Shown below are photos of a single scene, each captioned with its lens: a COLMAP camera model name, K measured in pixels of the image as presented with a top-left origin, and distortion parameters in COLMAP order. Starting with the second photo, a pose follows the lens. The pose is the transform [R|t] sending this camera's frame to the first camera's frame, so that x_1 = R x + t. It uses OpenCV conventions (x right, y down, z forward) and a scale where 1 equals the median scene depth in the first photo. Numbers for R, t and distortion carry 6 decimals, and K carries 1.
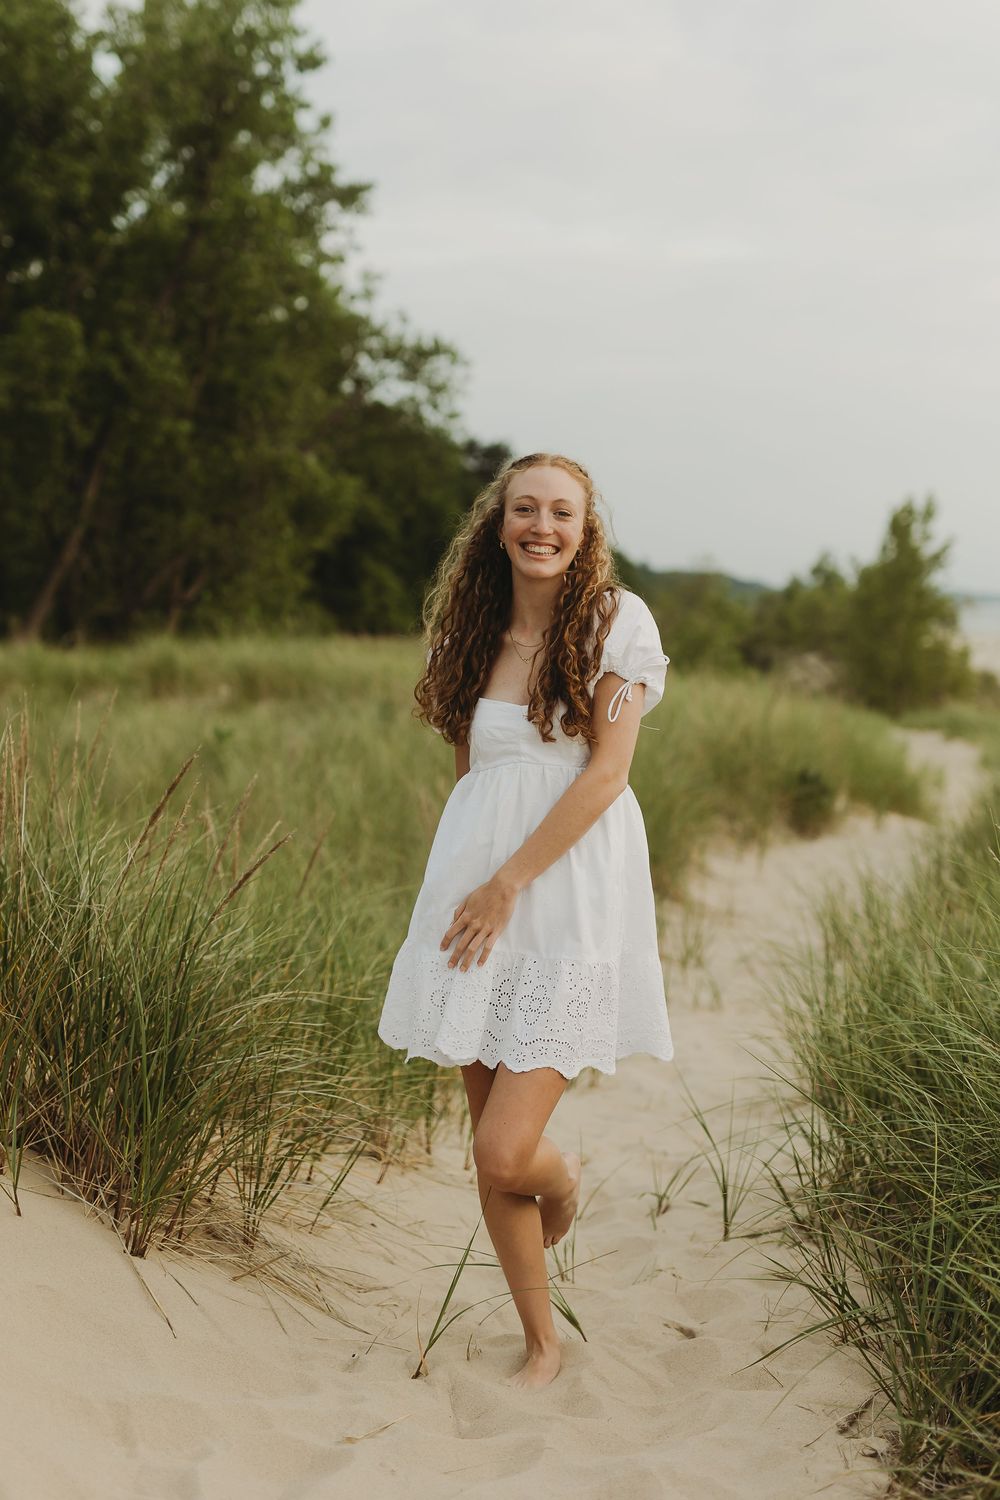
lens RADIAL K [[2198.6, 0, 509.1], [0, 2198.6, 740.1], [0, 0, 1]] dist [-0.019623, 0.000000]
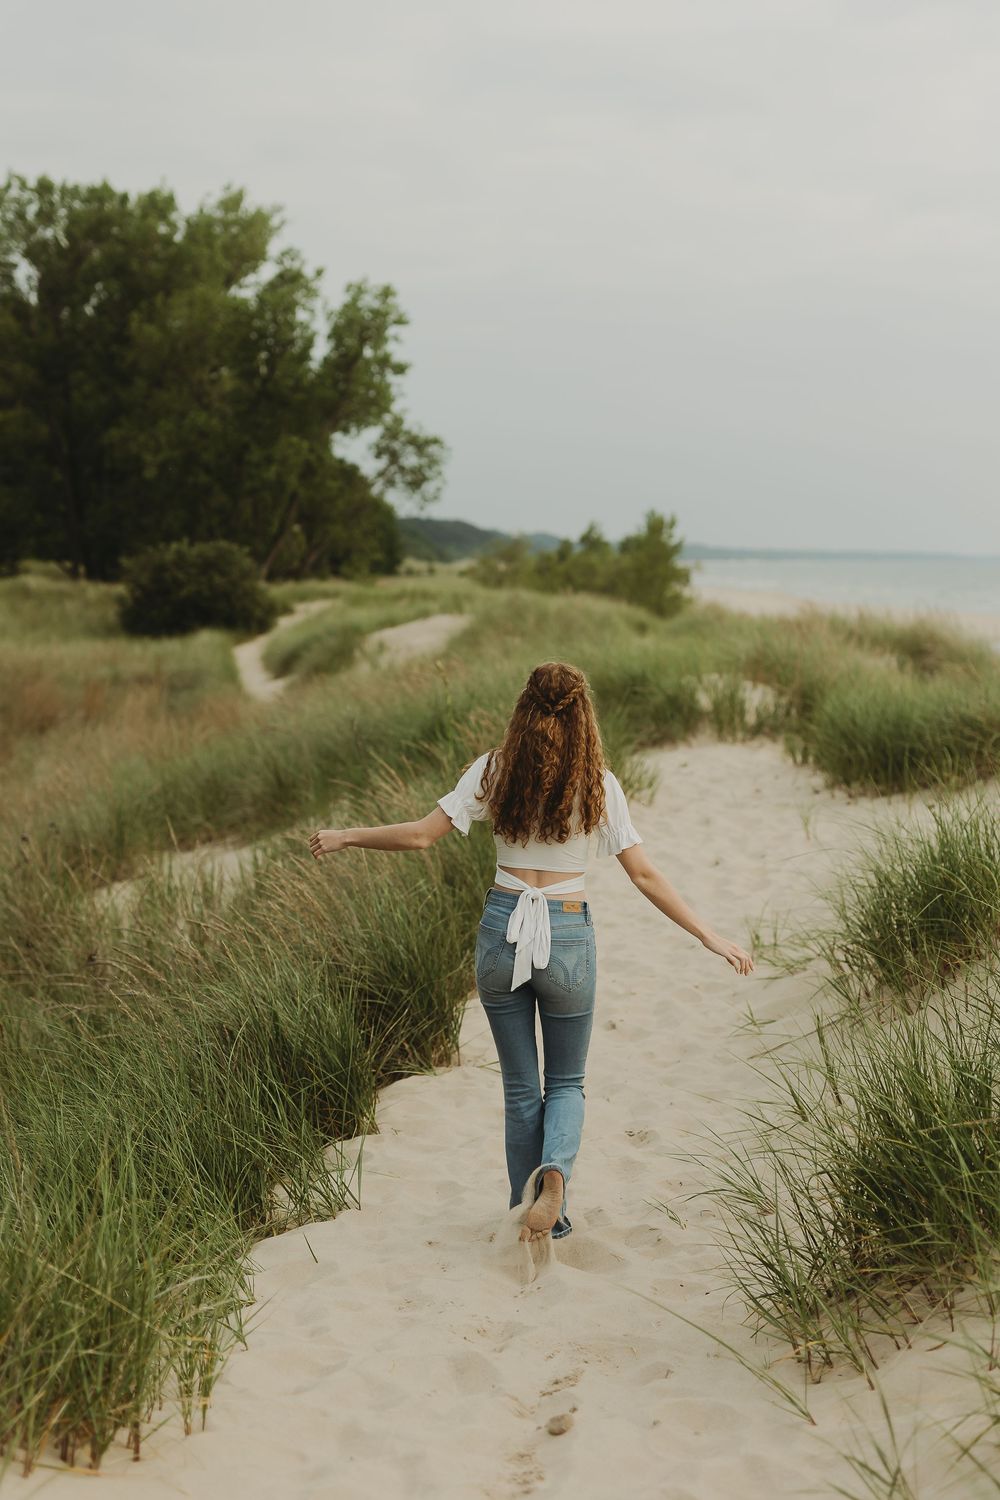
lens RADIAL K [[2198.6, 0, 530.2], [0, 2198.6, 694.6], [0, 0, 1]] dist [-0.019623, 0.000000]
pose [[0.991665, 0.016005, 0.127845, -0.335762], [-0.016487, 0.999860, 0.002711, 0.080205], [-0.127783, -0.004796, 0.991790, -1.706592]]
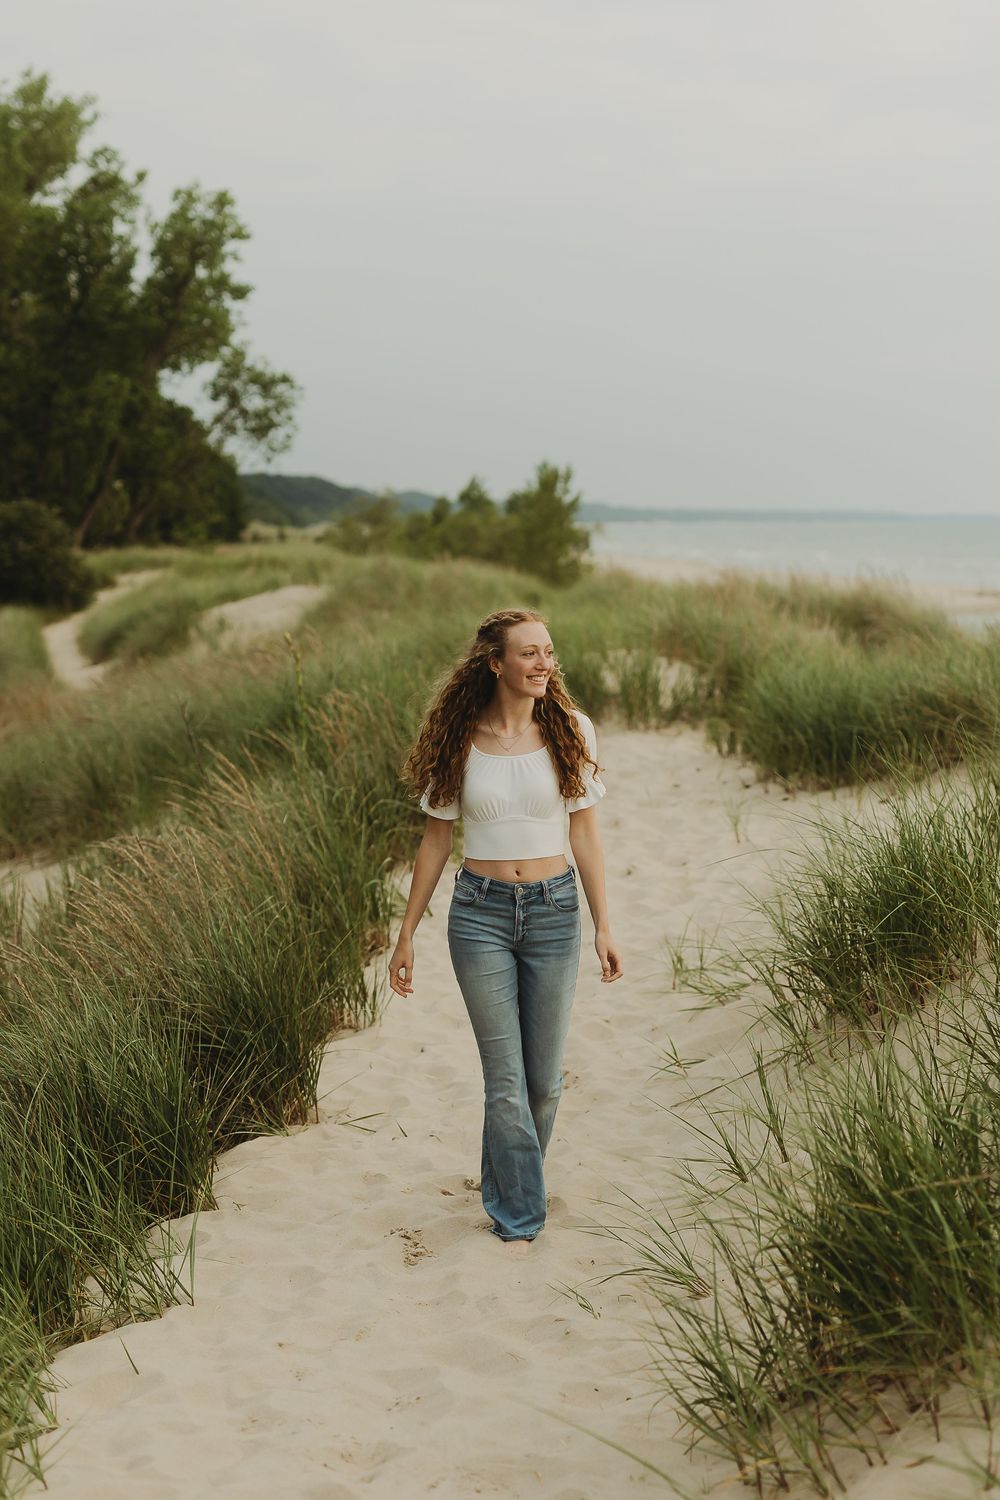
lens RADIAL K [[2572.8, 0, 554.7], [0, 2572.8, 769.1], [0, 0, 1]] dist [-0.010008, 0.000000]
pose [[0.982554, -0.001571, 0.185971, -0.327196], [-0.004805, 0.999416, 0.033825, 0.089544], [-0.185916, -0.034129, 0.981973, -1.653485]]
